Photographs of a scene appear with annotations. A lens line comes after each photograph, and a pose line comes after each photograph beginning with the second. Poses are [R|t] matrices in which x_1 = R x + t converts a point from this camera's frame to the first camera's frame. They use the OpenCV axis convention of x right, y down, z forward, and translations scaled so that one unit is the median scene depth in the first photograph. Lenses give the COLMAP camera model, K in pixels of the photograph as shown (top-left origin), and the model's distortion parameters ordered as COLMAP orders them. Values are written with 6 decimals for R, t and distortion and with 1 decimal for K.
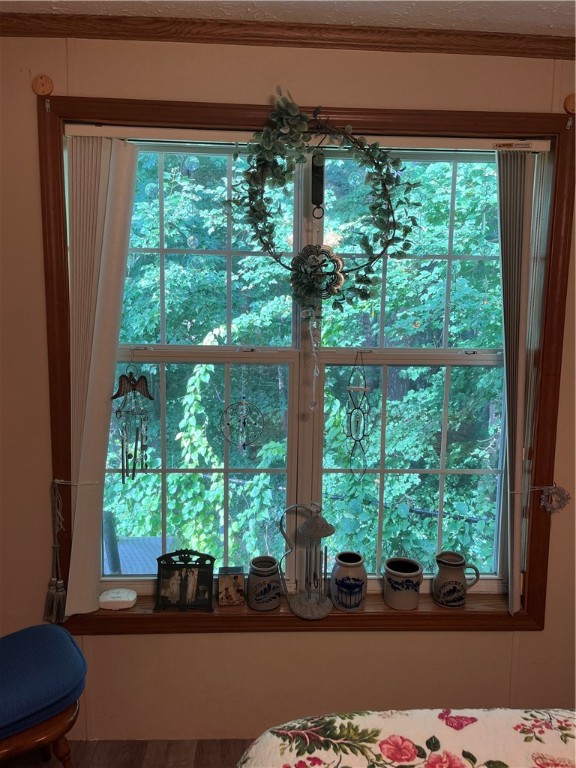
lens RADIAL K [[574.3, 0, 289.4], [0, 574.3, 376.1], [0, 0, 1]] dist [0.027675, -0.005625]
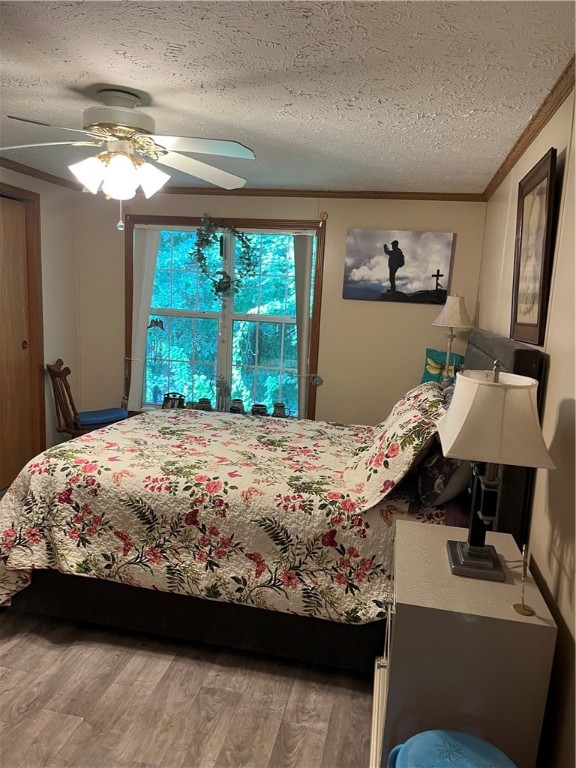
lens RADIAL K [[574.3, 0, 288.0], [0, 574.3, 388.3], [0, 0, 1]] dist [0.027675, -0.005625]
pose [[0.967420, 0.074156, -0.242074, 0.947418], [-0.064370, 0.996766, 0.048098, 0.142816], [0.244858, -0.030949, 0.969065, -1.357908]]
